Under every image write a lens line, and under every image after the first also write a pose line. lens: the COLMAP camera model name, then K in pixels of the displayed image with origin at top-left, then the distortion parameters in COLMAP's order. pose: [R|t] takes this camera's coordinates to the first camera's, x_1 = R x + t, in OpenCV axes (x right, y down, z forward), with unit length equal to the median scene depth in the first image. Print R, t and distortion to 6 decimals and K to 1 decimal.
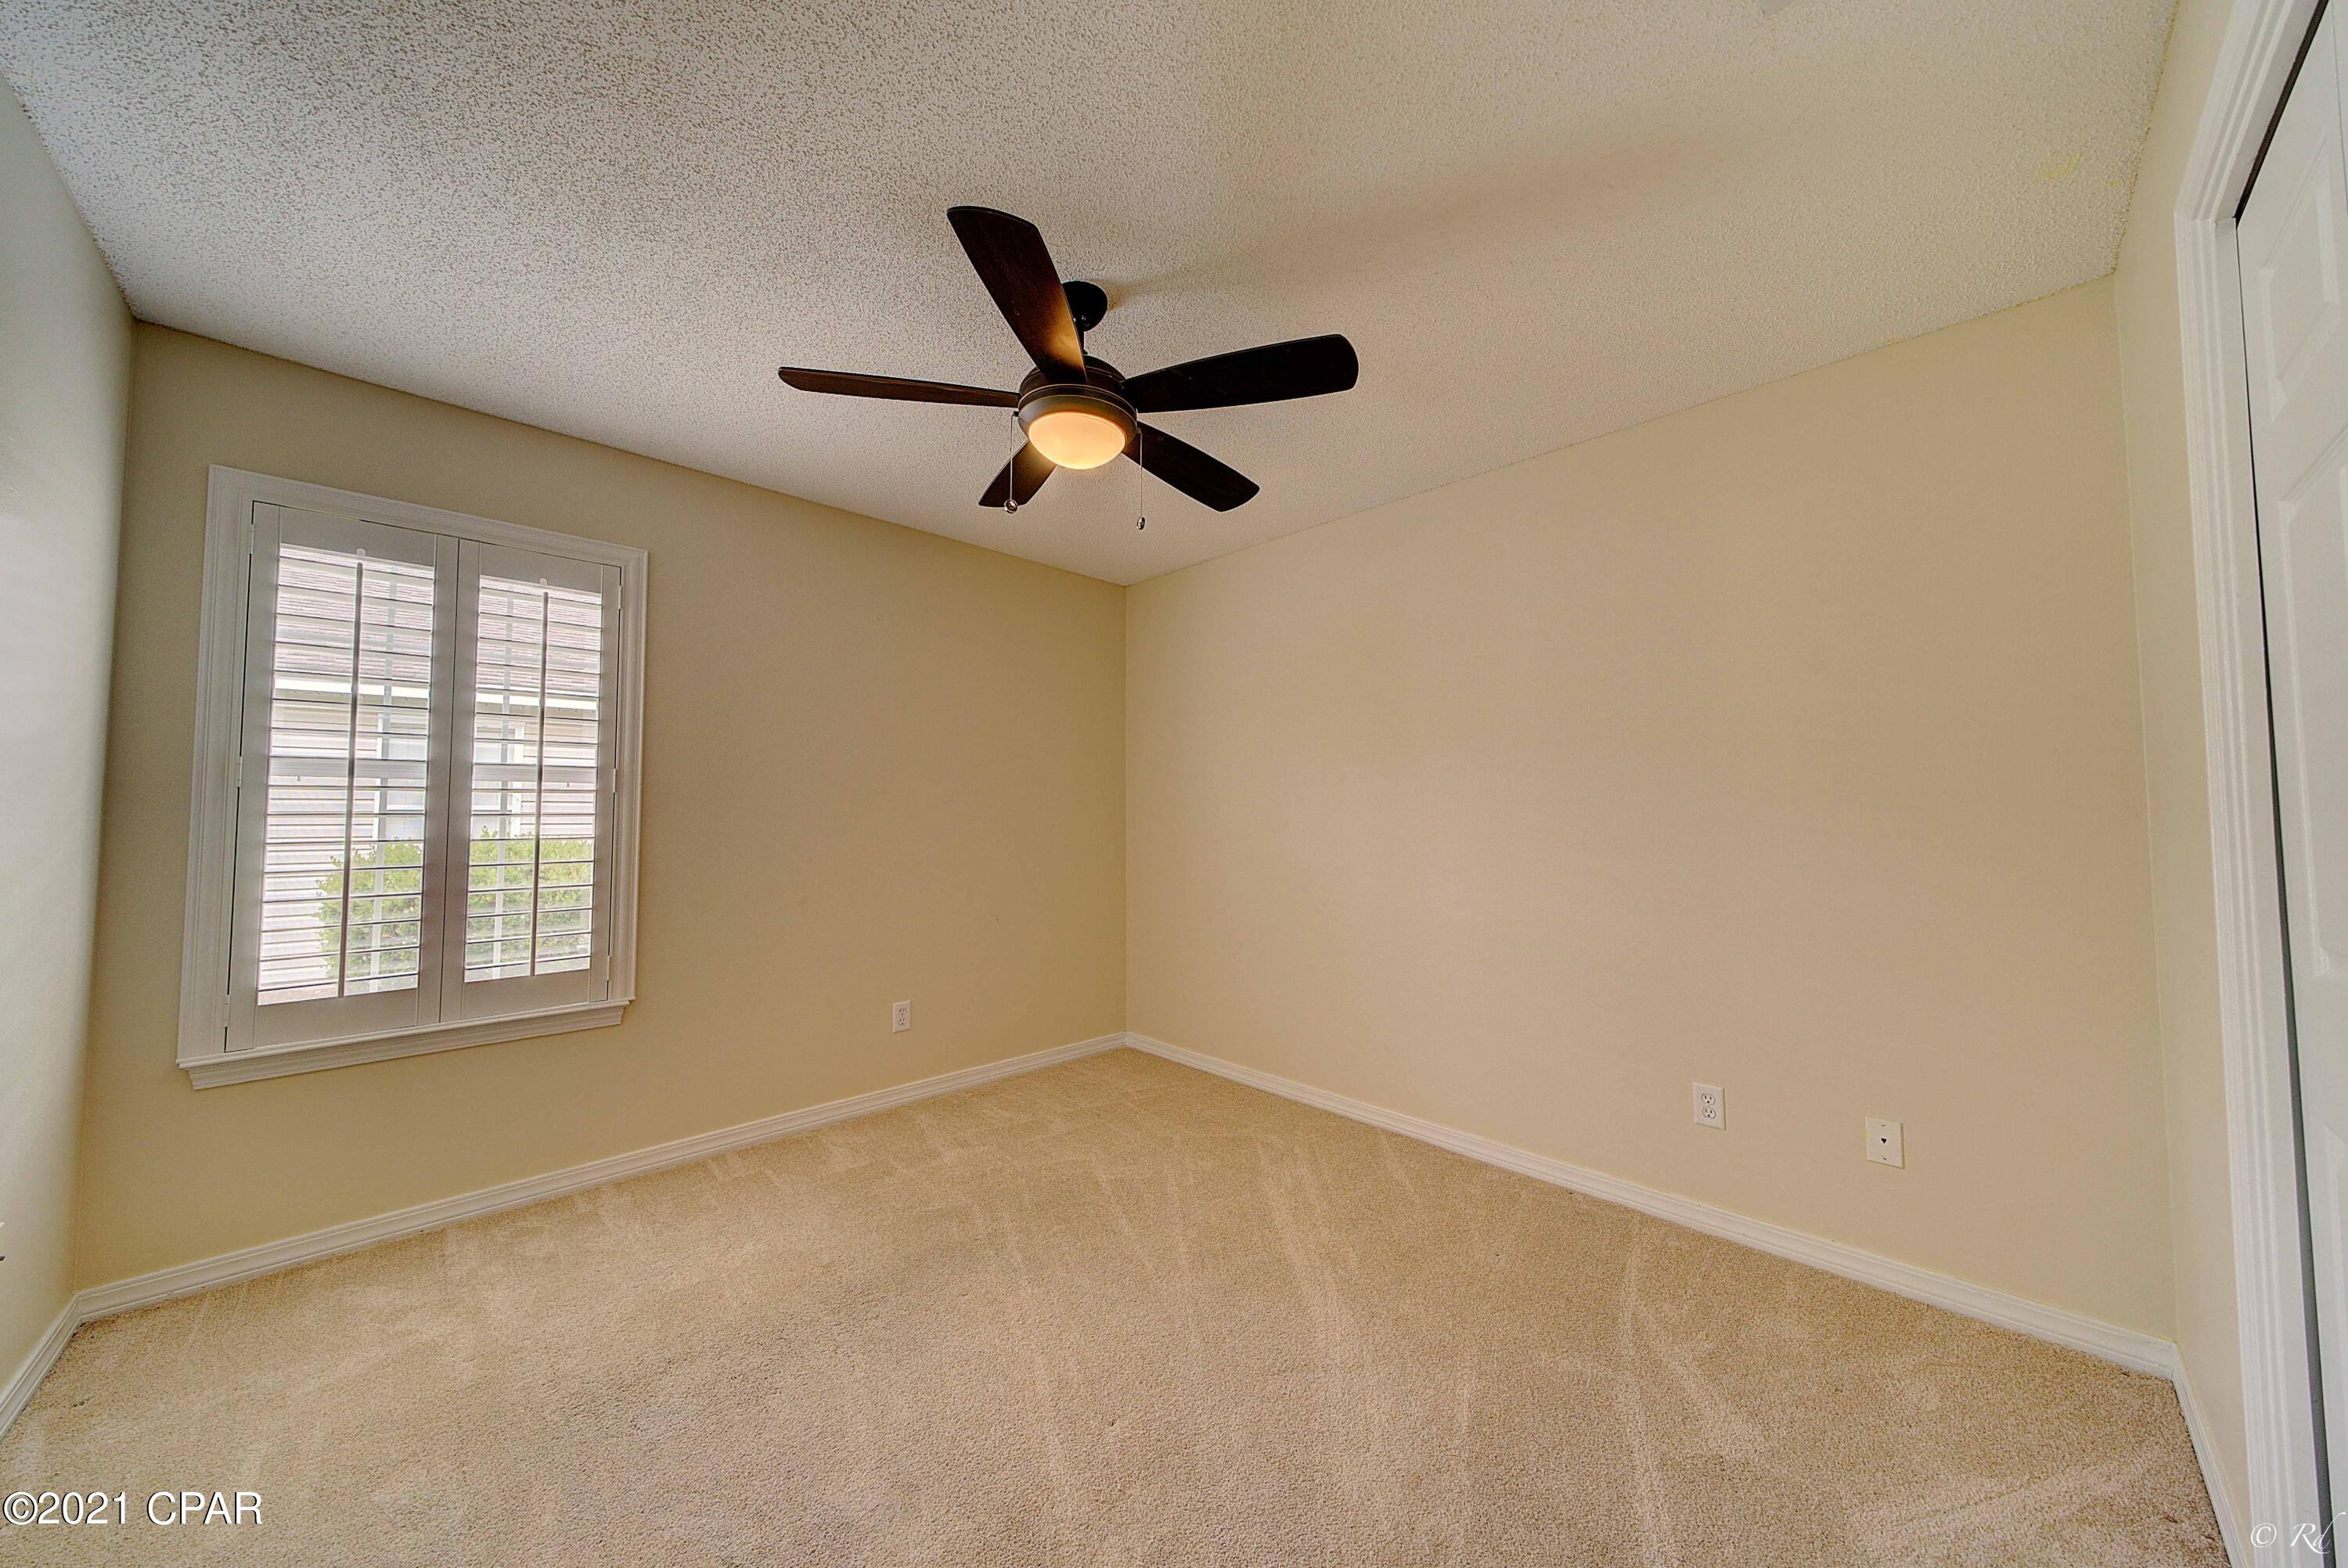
lens RADIAL K [[795.7, 0, 1174.0], [0, 795.7, 784.0], [0, 0, 1]] dist [0.003020, -0.000063]
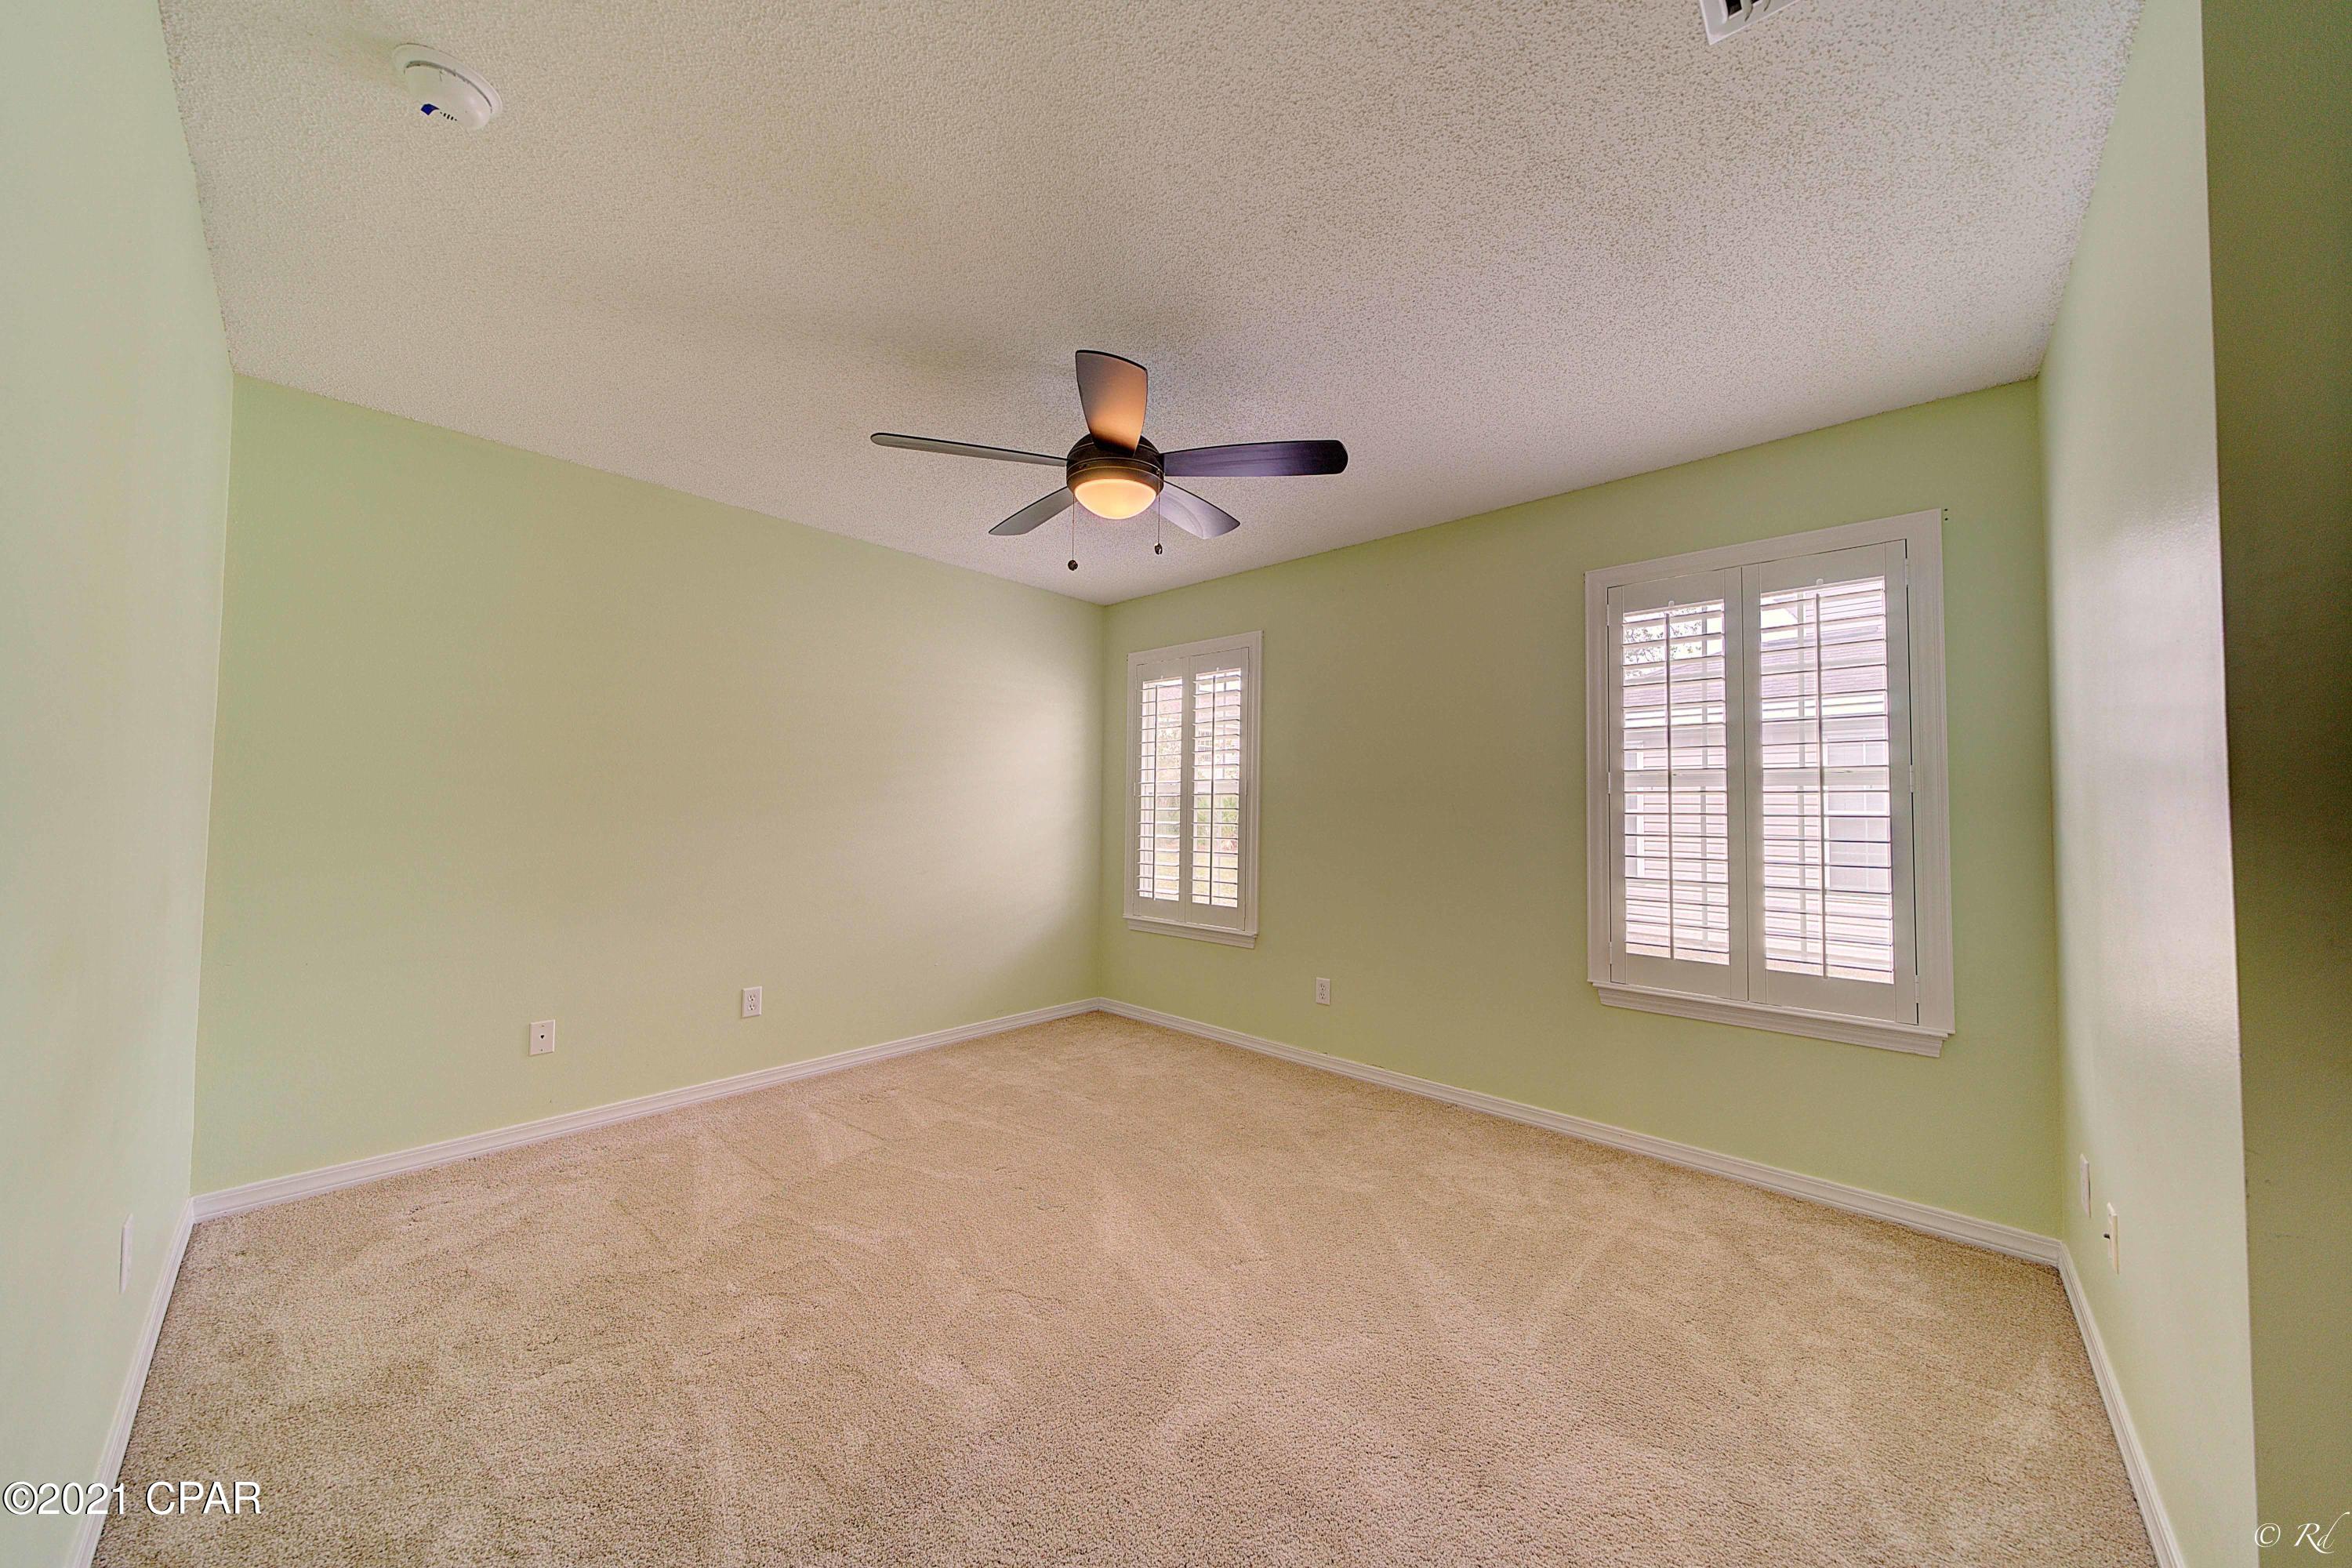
lens RADIAL K [[797.2, 0, 1176.0], [0, 797.2, 784.0], [0, 0, 1]] dist [0.003020, -0.000063]
pose [[0.058269, -0.031849, -0.997793, 0.170964], [0.028296, 0.999142, -0.030240, 0.006580], [0.997900, -0.026472, 0.059120, 0.162009]]
